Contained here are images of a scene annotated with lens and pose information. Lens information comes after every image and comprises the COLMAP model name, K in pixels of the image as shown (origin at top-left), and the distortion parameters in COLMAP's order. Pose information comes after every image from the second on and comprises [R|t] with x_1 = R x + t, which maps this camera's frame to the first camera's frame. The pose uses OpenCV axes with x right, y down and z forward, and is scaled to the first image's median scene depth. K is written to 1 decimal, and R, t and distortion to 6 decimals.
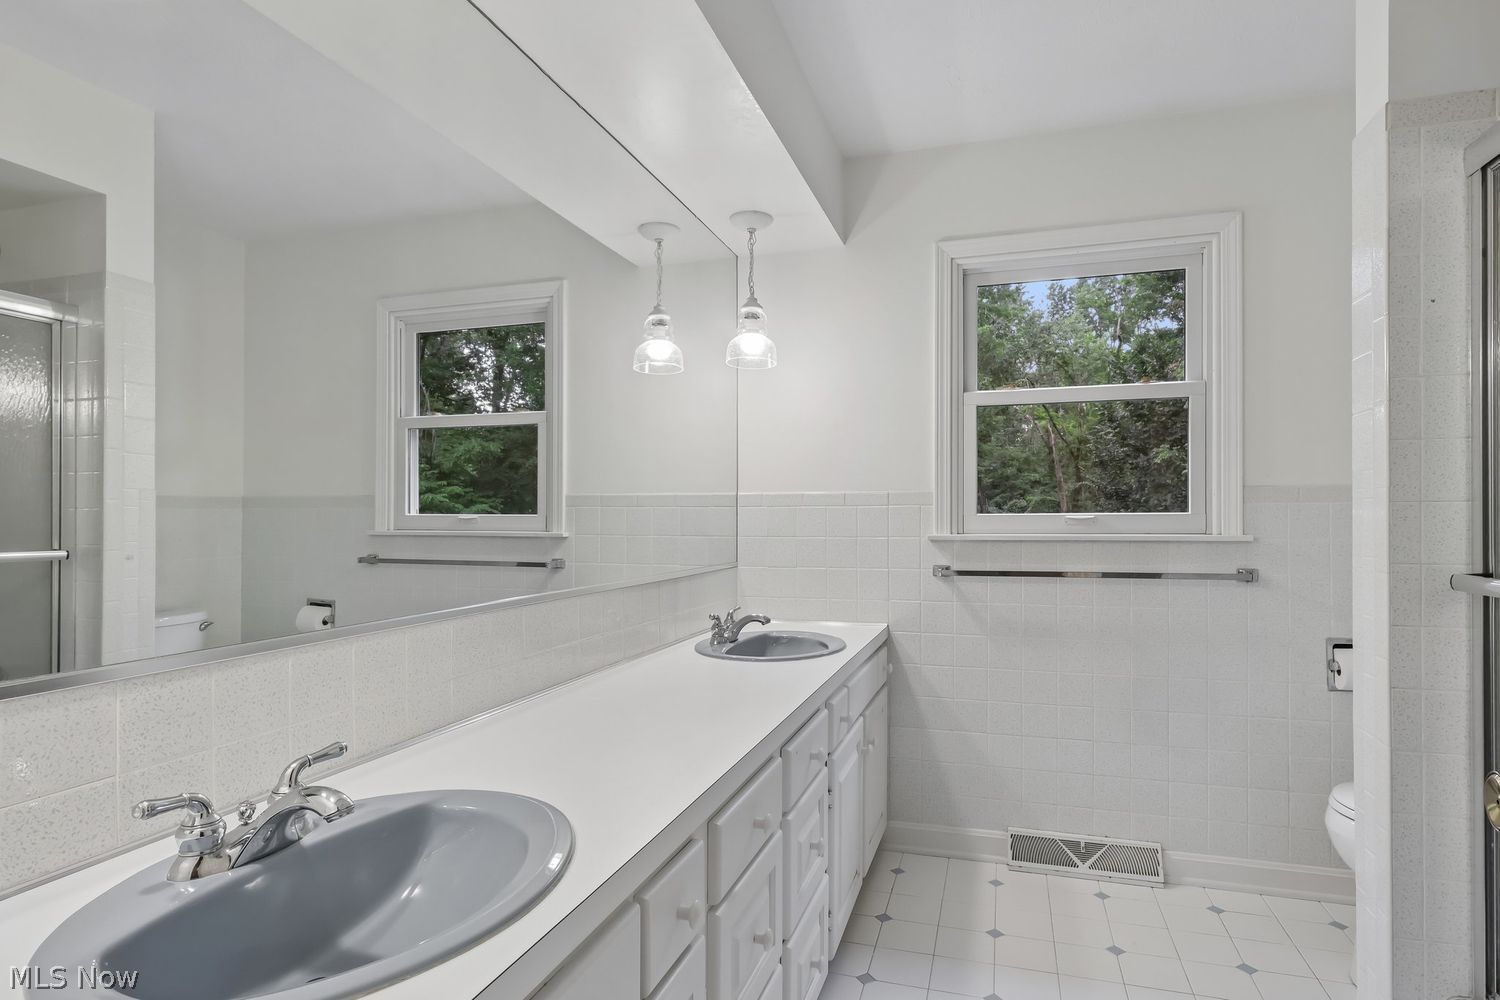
lens RADIAL K [[791.4, 0, 755.4], [0, 791.4, 498.8], [0, 0, 1]] dist [0.002503, 0.000266]
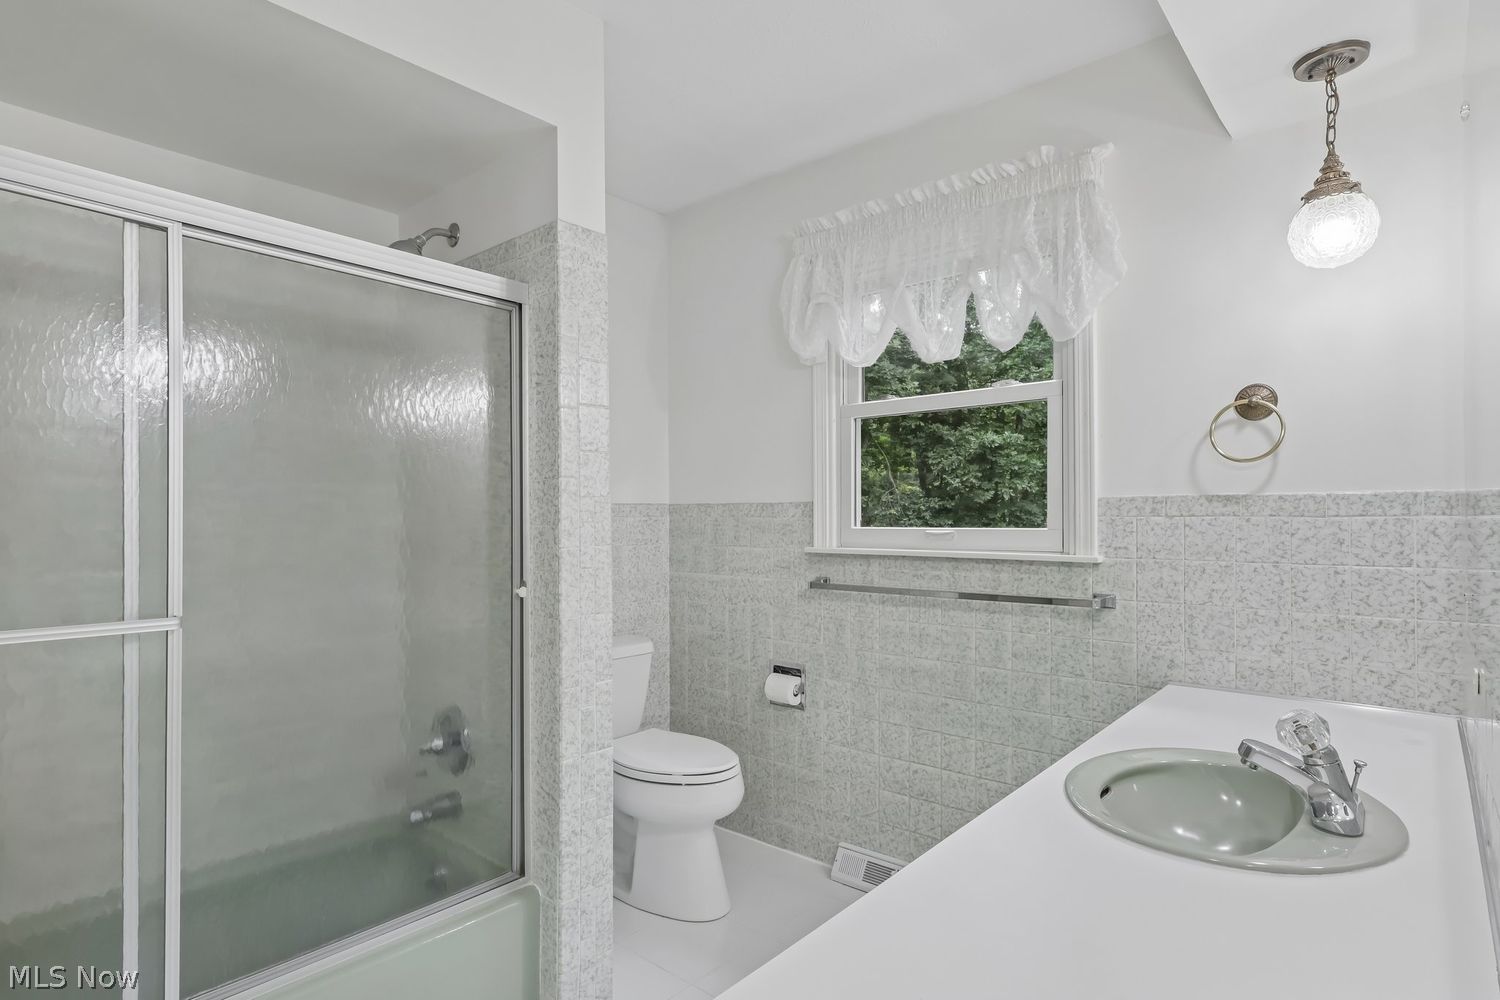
lens RADIAL K [[791.4, 0, 747.9], [0, 791.4, 508.4], [0, 0, 1]] dist [0.002503, 0.000266]
pose [[0.920952, -0.003147, -0.389663, -0.246622], [0.000964, 0.999983, -0.005799, 0.005736], [0.389675, 0.004965, 0.920939, 0.252041]]
